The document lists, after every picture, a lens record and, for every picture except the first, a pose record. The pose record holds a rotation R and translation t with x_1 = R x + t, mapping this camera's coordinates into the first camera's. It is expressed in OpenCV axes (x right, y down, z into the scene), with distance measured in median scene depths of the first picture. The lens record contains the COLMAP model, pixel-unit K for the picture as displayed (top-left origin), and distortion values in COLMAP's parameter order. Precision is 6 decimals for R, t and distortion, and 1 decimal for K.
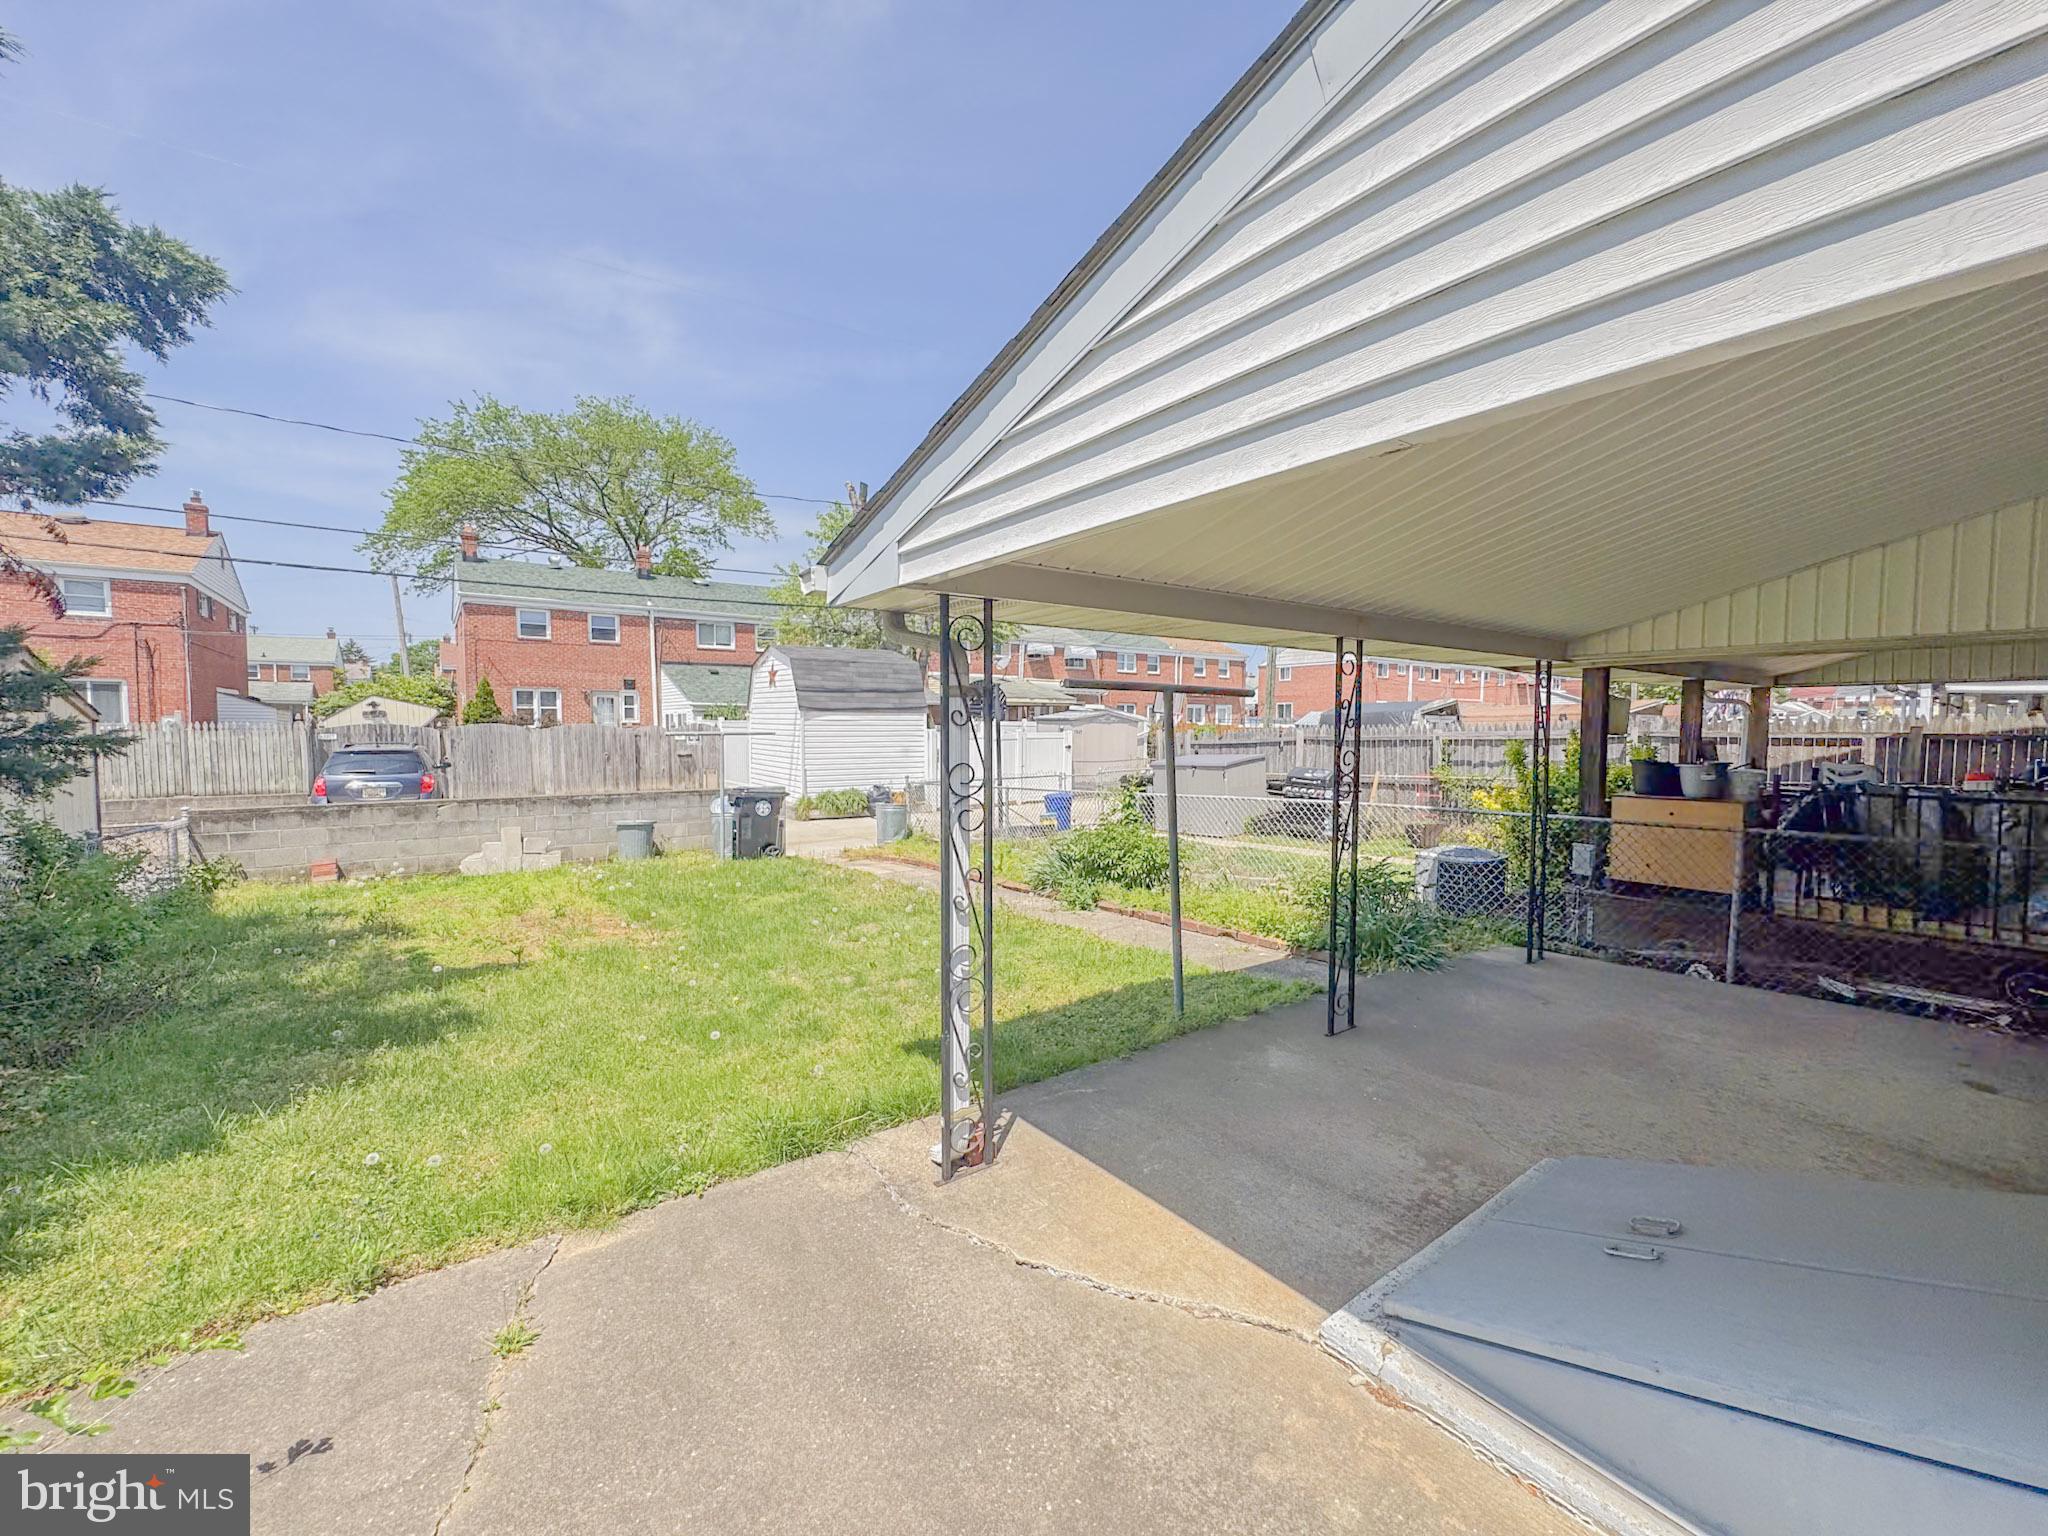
lens RADIAL K [[816.4, 0, 1023.9], [0, 816.4, 767.0], [0, 0, 1]] dist [-0.002521, 0.000219]
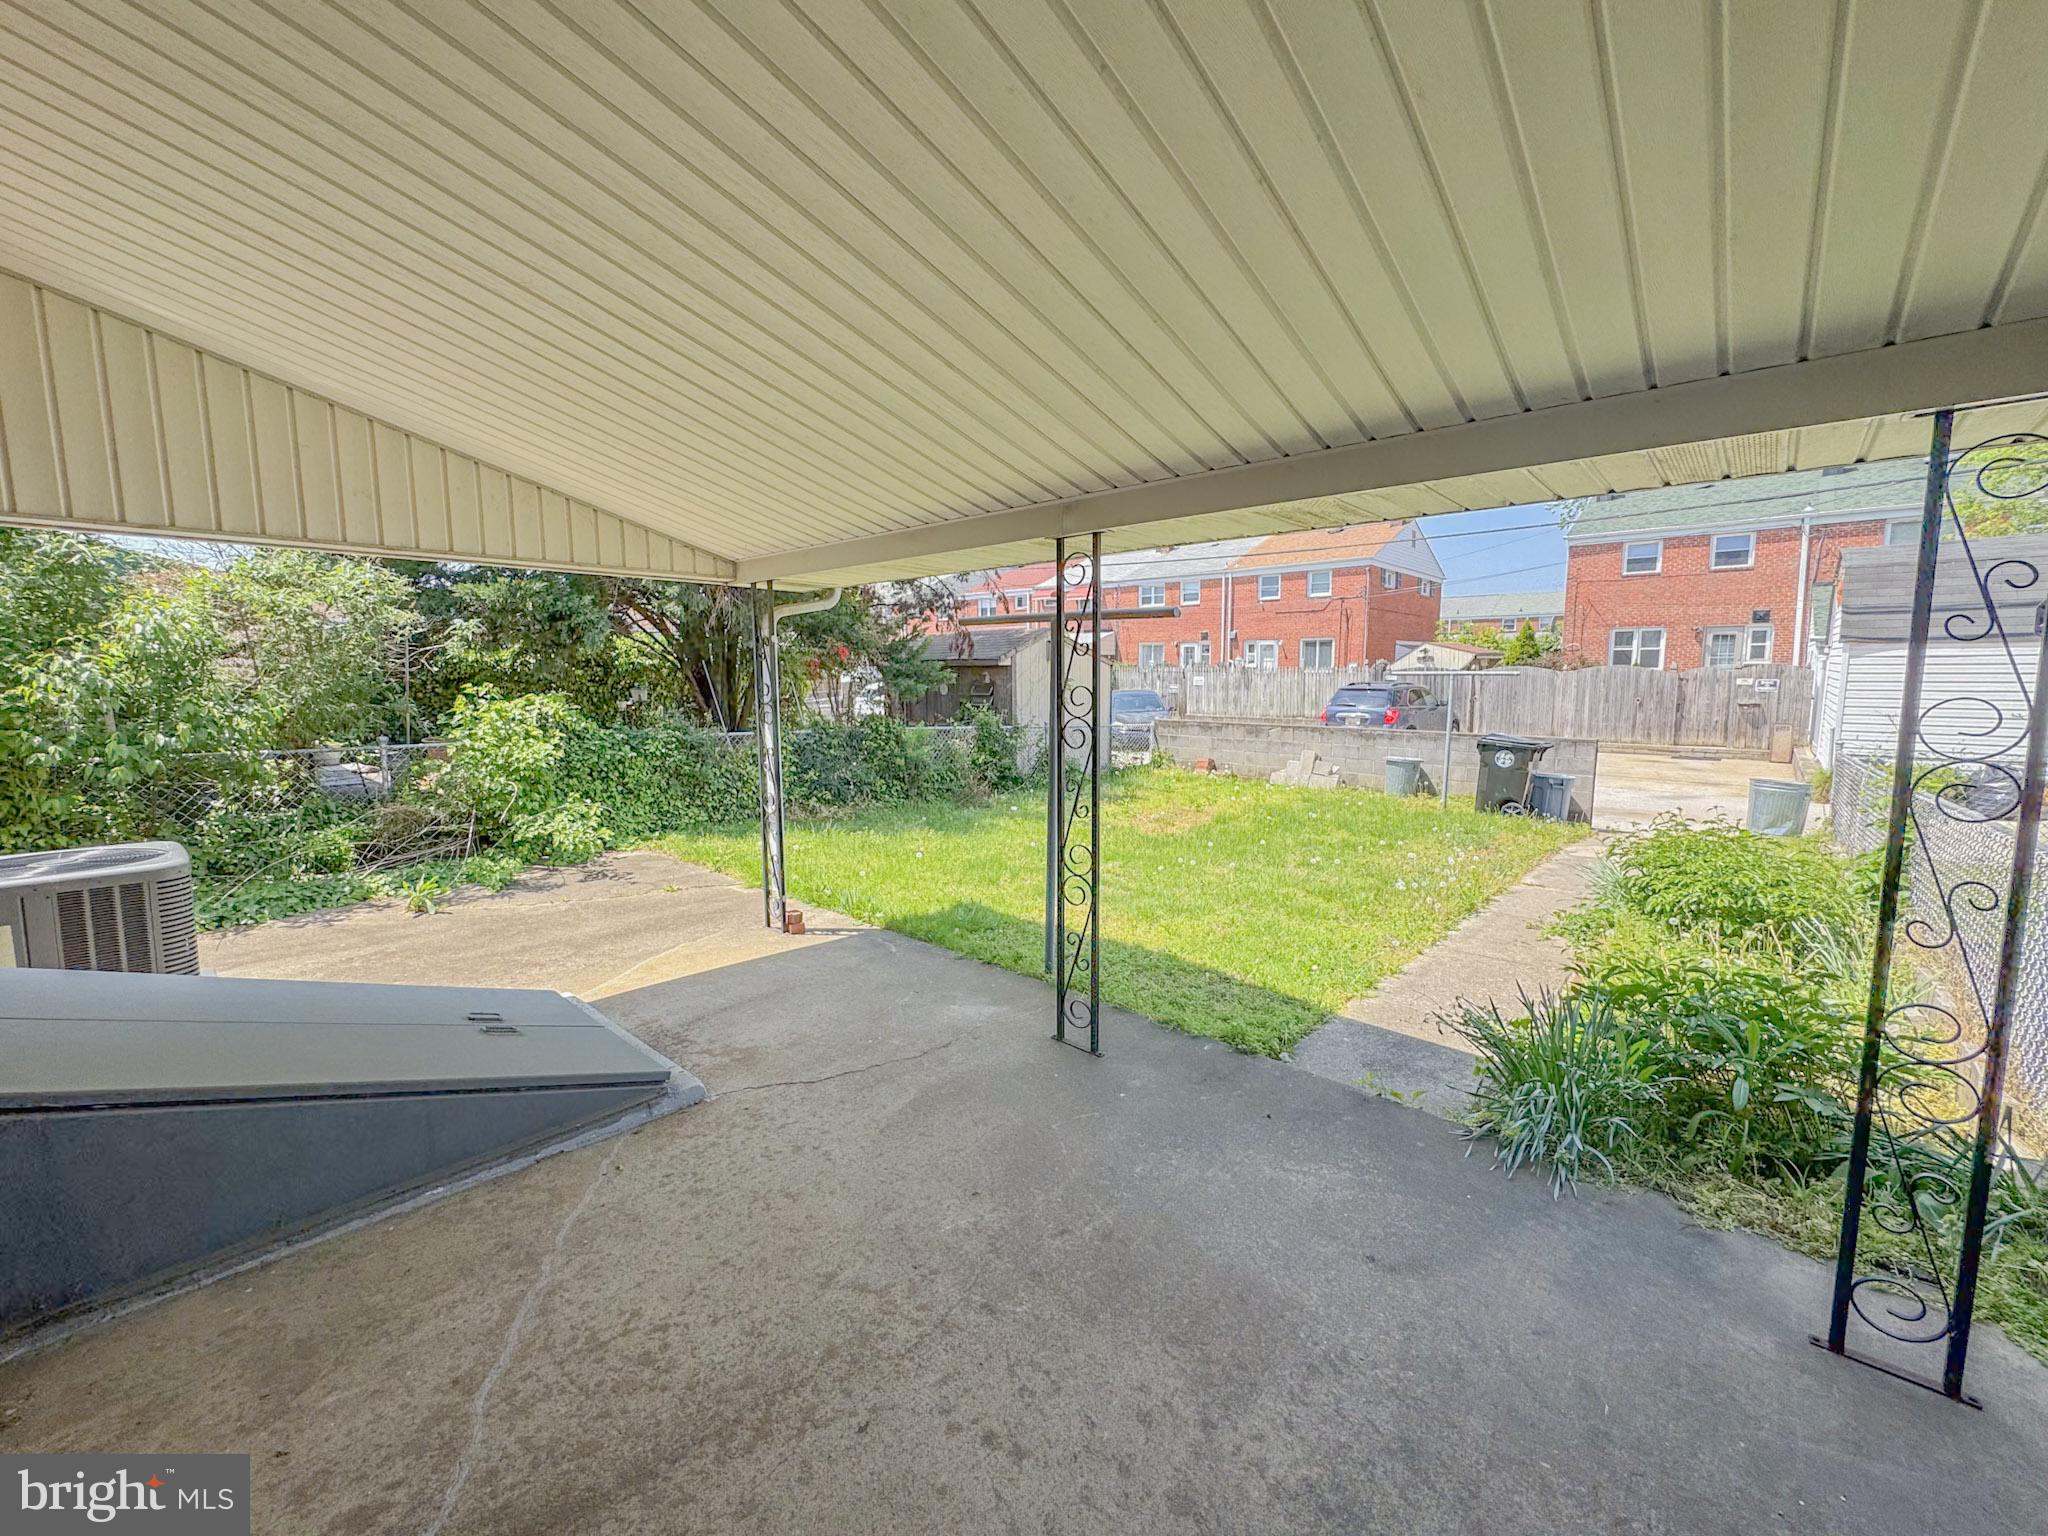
lens RADIAL K [[816.4, 0, 1023.9], [0, 816.4, 767.0], [0, 0, 1]] dist [-0.002521, 0.000219]
pose [[0.202989, 0.111436, -0.972819, 0.261044], [-0.046230, 0.993486, 0.104157, -0.005077], [0.978089, 0.023830, 0.206819, 0.184050]]
